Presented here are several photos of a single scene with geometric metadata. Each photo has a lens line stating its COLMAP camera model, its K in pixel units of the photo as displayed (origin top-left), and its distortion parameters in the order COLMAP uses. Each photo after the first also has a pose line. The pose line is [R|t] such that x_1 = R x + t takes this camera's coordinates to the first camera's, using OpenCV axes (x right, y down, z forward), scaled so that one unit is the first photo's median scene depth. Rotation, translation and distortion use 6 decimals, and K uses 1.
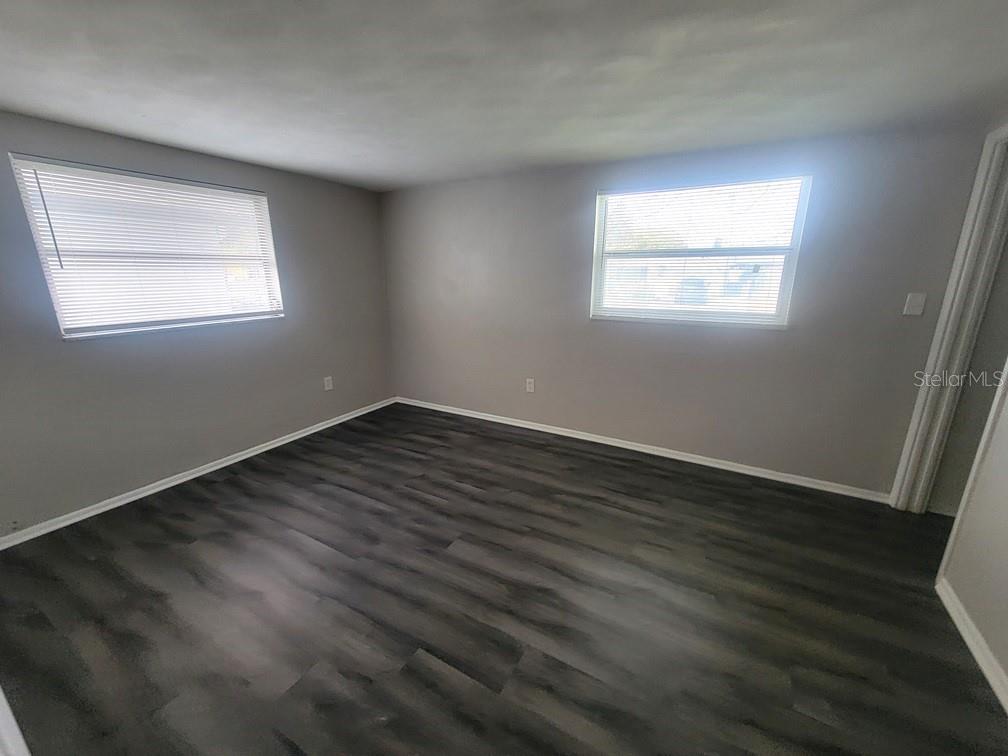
lens RADIAL K [[411.2, 0, 501.8], [0, 411.2, 383.9], [0, 0, 1]] dist [0.000224, -0.000011]
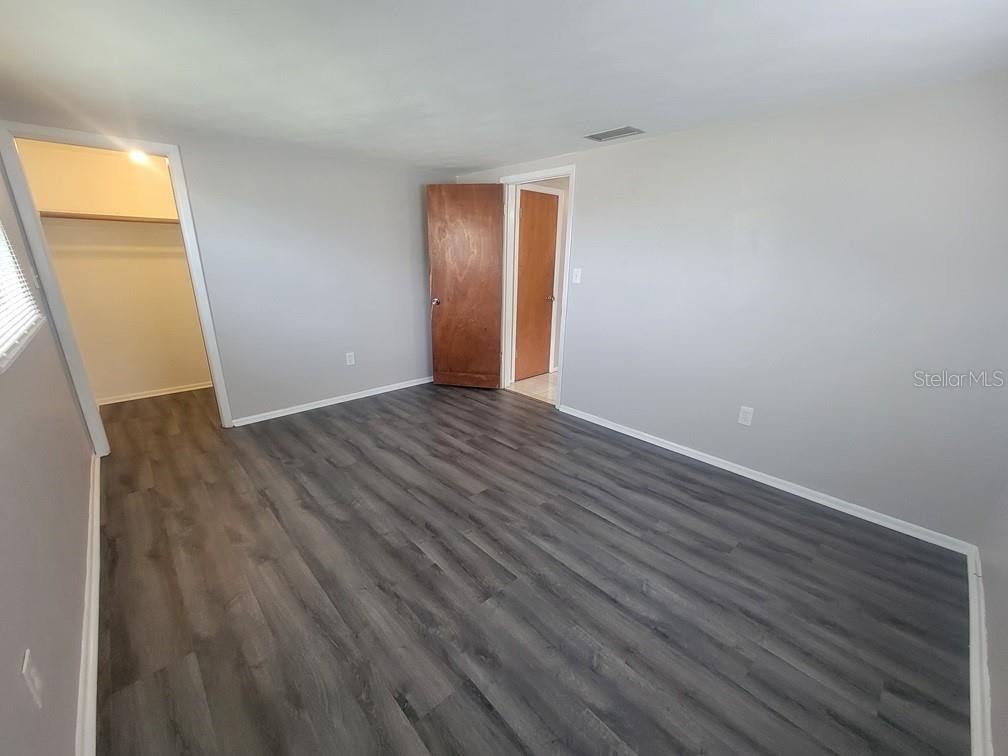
lens RADIAL K [[411.2, 0, 501.8], [0, 411.2, 383.9], [0, 0, 1]] dist [0.000224, -0.000011]
pose [[-0.956646, -0.099432, 0.273755, -0.416546], [0.064519, 0.844220, 0.532099, -0.424509], [-0.284017, 0.526693, -0.801204, 1.567966]]
